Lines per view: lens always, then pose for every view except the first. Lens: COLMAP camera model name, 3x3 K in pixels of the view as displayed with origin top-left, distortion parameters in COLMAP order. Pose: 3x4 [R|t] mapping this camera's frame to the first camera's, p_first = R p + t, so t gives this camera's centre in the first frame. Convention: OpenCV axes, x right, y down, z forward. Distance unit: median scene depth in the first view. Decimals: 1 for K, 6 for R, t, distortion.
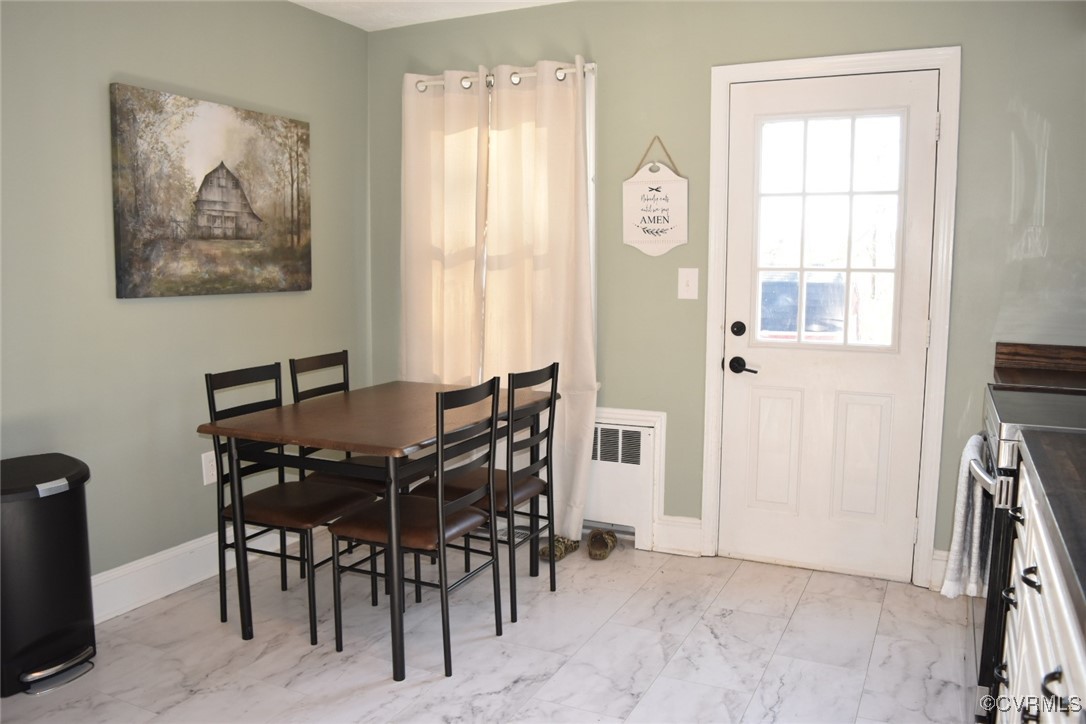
lens RADIAL K [[842.5, 0, 544.3], [0, 842.5, 367.4], [0, 0, 1]] dist [-0.096731, 0.007581]
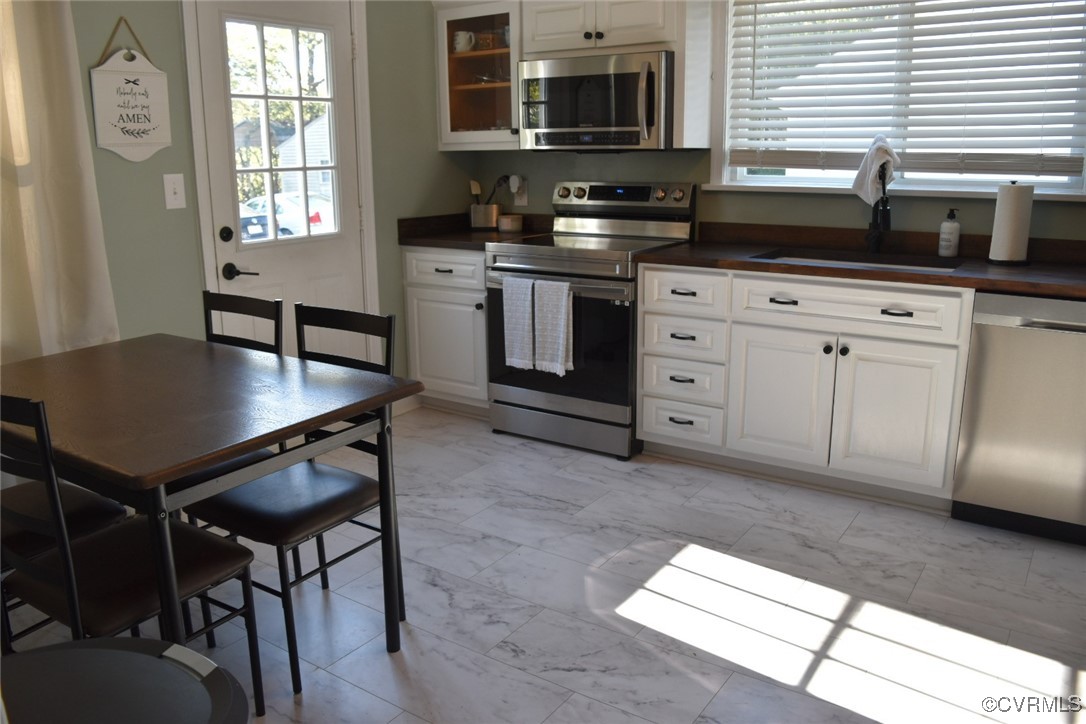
lens RADIAL K [[842.5, 0, 544.9], [0, 842.5, 358.6], [0, 0, 1]] dist [-0.096731, 0.007581]
pose [[0.148899, -0.236664, 0.960114, -0.690071], [0.131632, 0.967041, 0.217958, -0.069310], [-0.980052, 0.093928, 0.175144, 0.493867]]
